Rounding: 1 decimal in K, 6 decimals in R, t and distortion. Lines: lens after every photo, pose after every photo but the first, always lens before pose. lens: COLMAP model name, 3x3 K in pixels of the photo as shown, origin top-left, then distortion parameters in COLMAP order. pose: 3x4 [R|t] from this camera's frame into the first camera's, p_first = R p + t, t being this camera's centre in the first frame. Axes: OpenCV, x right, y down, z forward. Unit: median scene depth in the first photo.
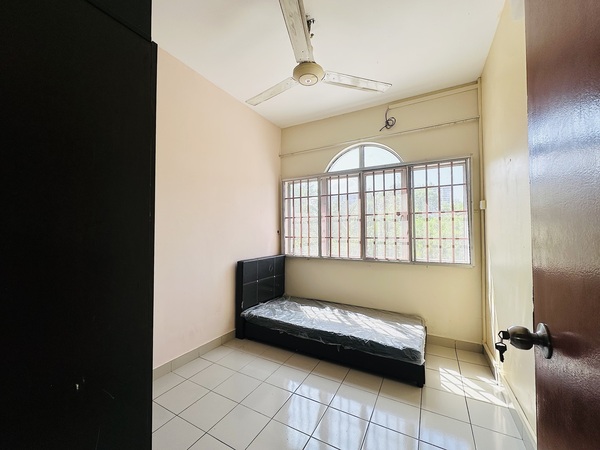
lens RADIAL K [[240.4, 0, 300.0], [0, 240.4, 225.0], [0, 0, 1]] dist [-0.001251, -0.000054]
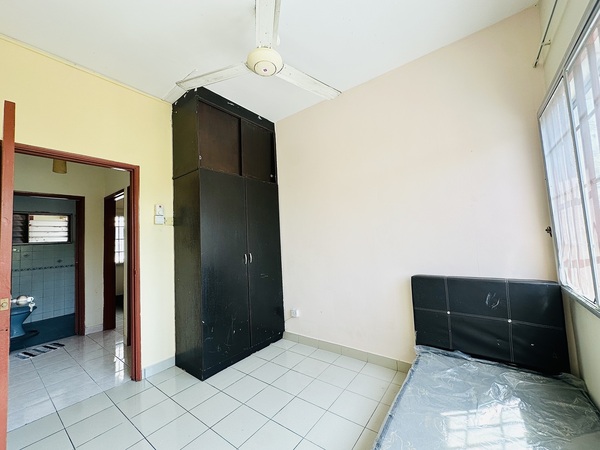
lens RADIAL K [[240.4, 0, 300.0], [0, 240.4, 225.0], [0, 0, 1]] dist [-0.001251, -0.000054]
pose [[-0.141402, -0.049370, -0.988720, 0.479260], [0.078219, 0.995076, -0.060874, 0.011910], [0.986857, -0.085945, -0.136844, 0.678540]]
